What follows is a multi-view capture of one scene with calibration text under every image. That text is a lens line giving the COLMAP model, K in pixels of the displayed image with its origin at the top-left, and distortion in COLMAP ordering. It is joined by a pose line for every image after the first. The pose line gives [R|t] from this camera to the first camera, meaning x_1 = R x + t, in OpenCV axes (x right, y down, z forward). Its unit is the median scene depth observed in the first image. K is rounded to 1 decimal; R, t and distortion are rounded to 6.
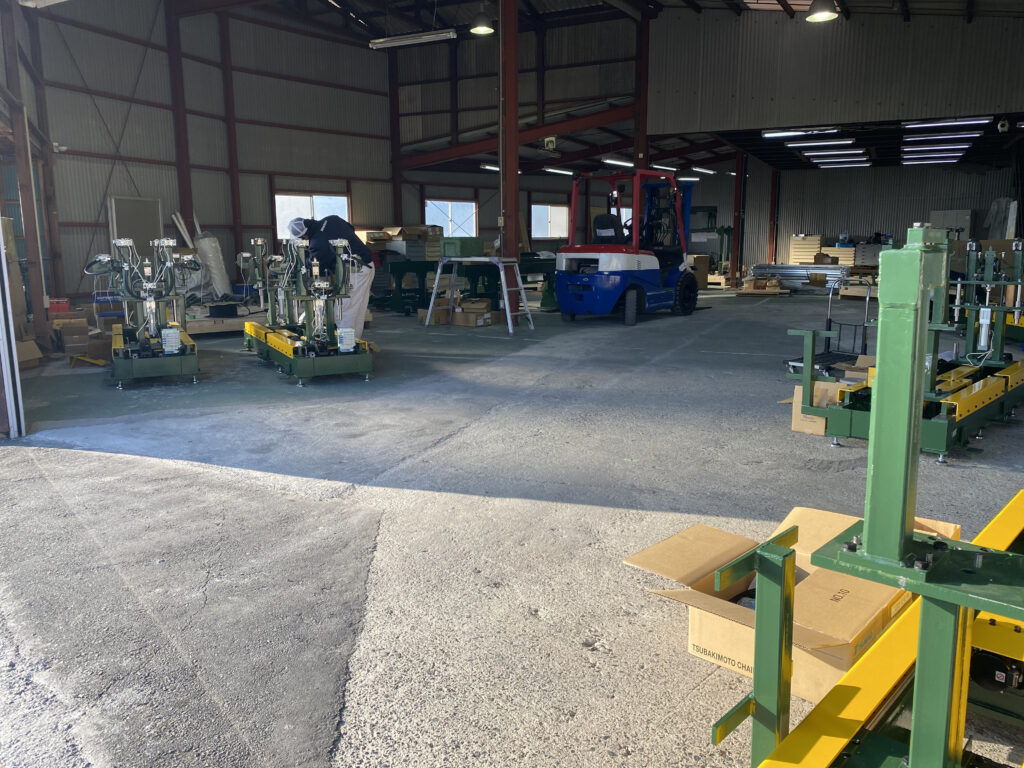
lens RADIAL K [[790.6, 0, 508.9], [0, 790.6, 371.2], [0, 0, 1]] dist [0.058527, -0.069039]
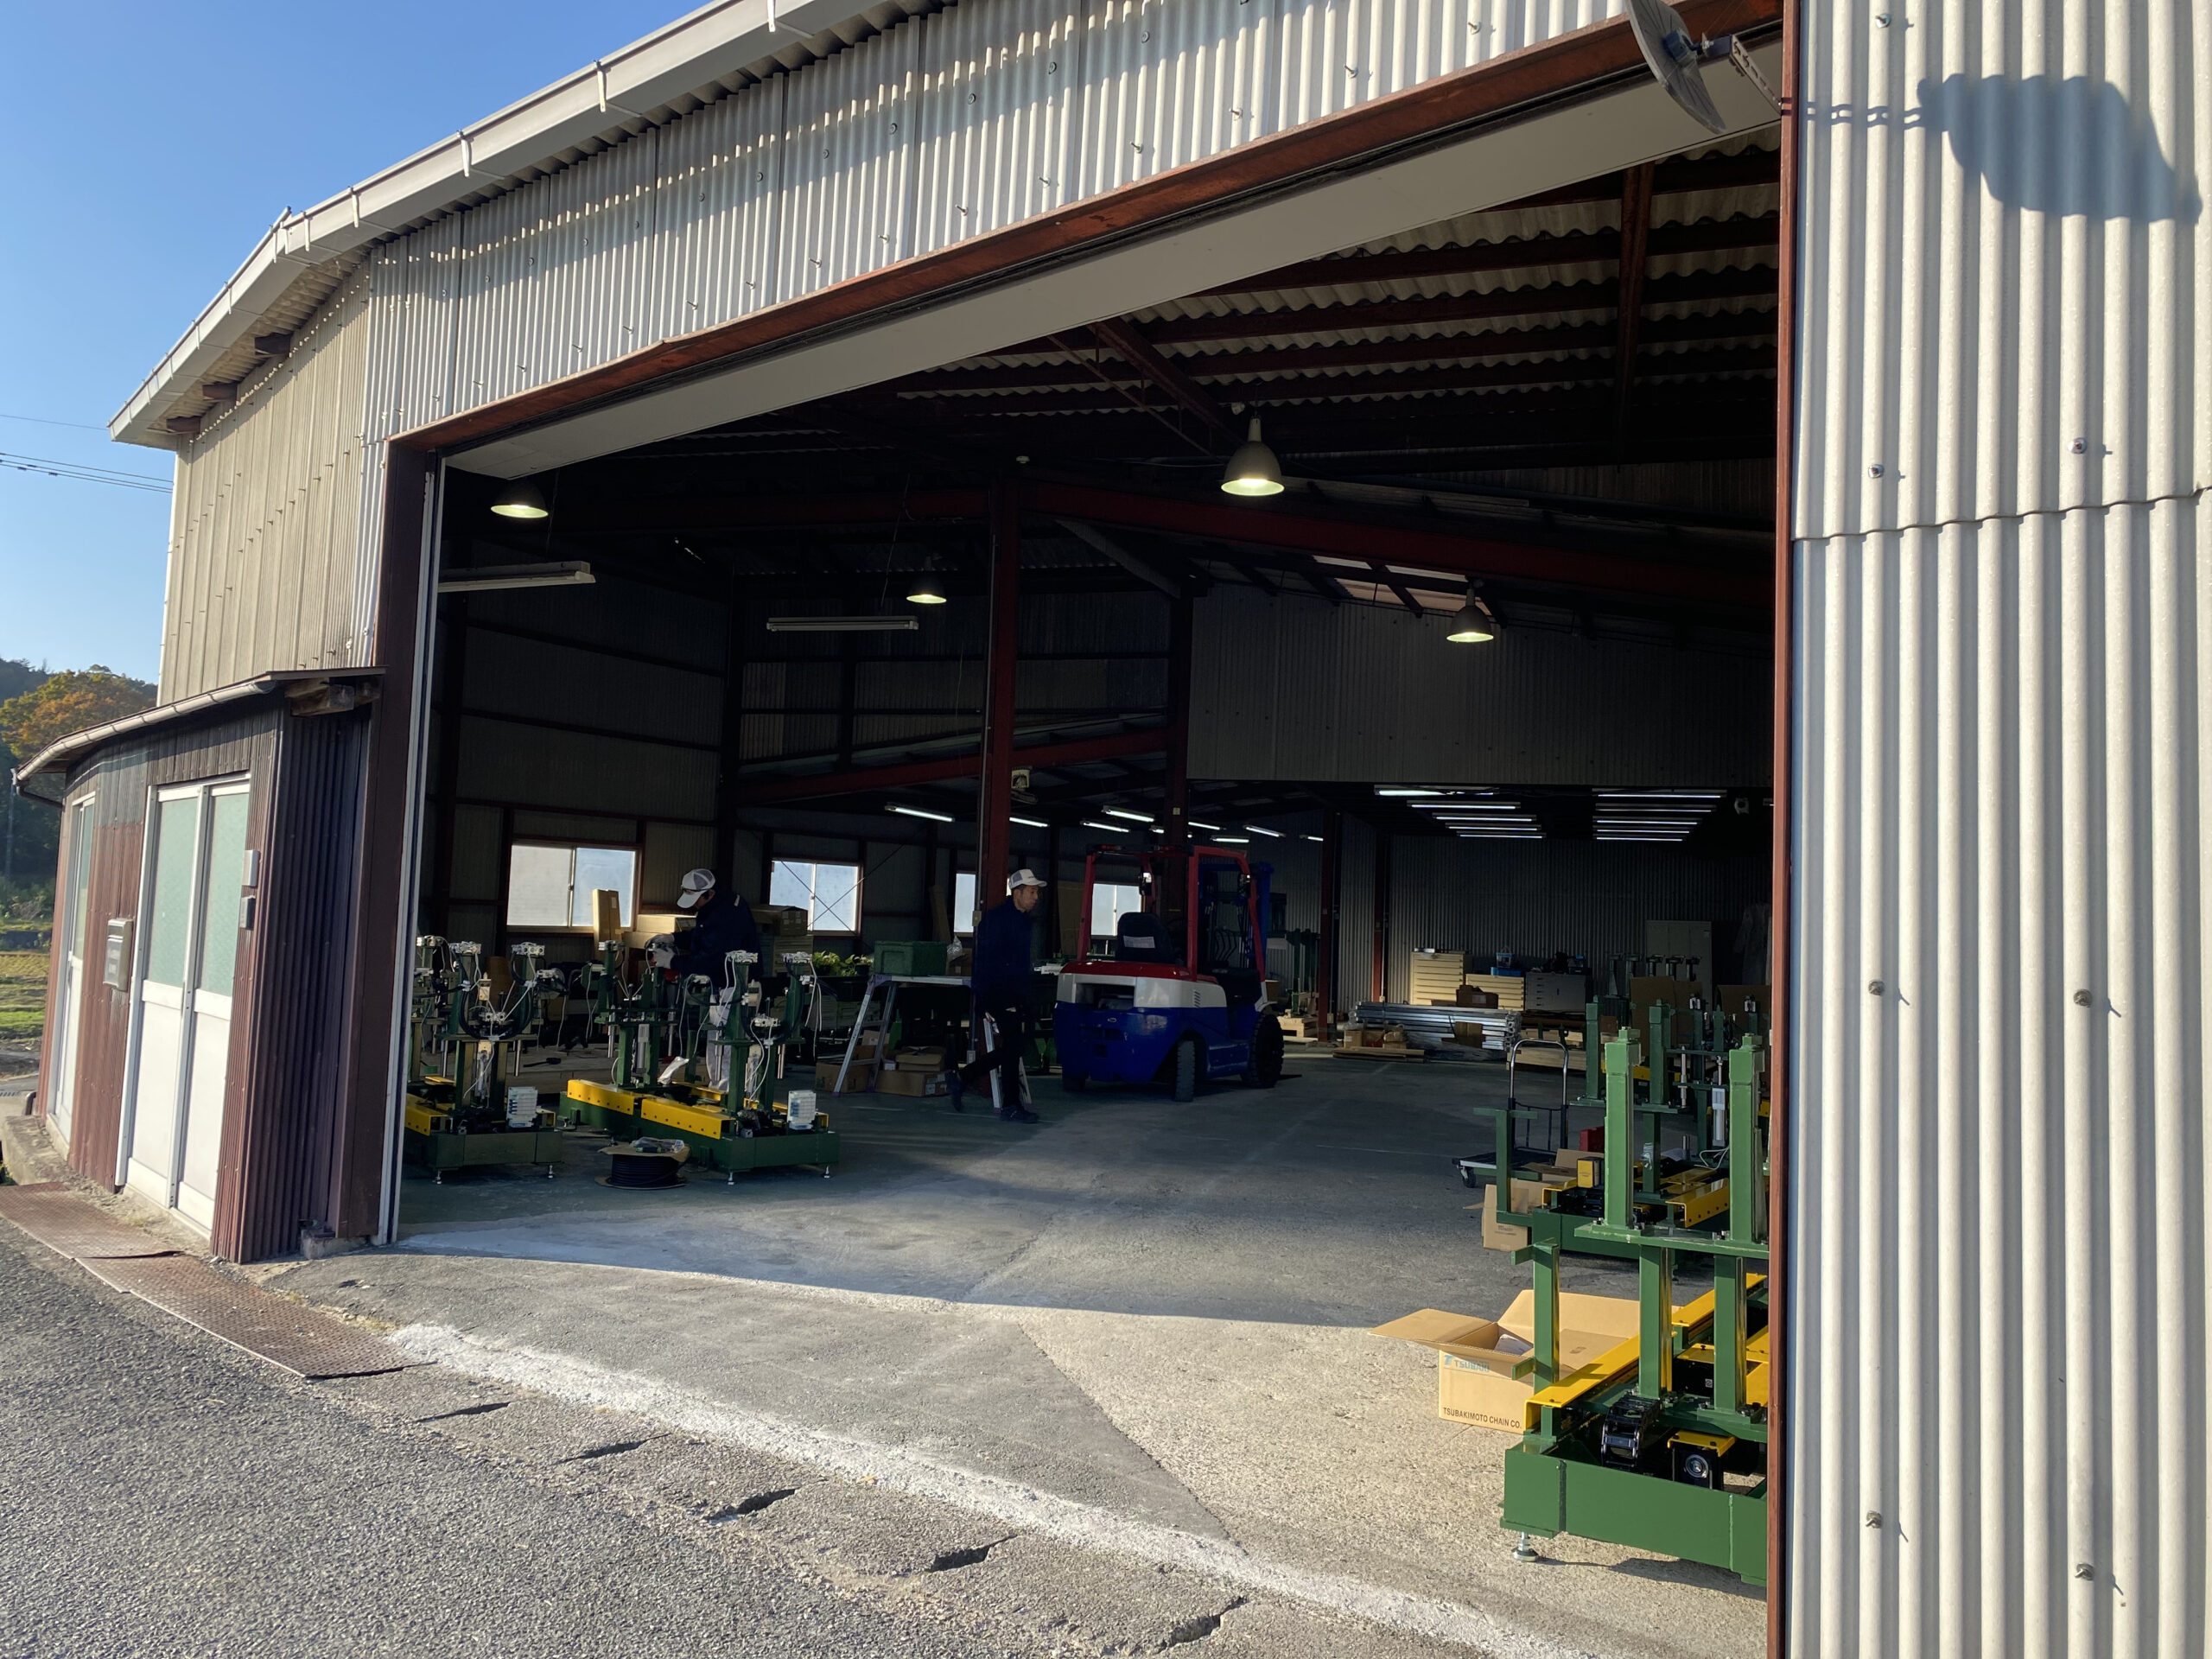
lens RADIAL K [[1685.6, 0, 1103.8], [0, 1685.6, 797.8], [0, 0, 1]] dist [0.143533, -0.254037]
pose [[0.984577, 0.055540, 0.165904, -0.098834], [-0.014618, 0.971074, -0.238331, 0.018734], [-0.174342, 0.232230, 0.956908, -0.195709]]
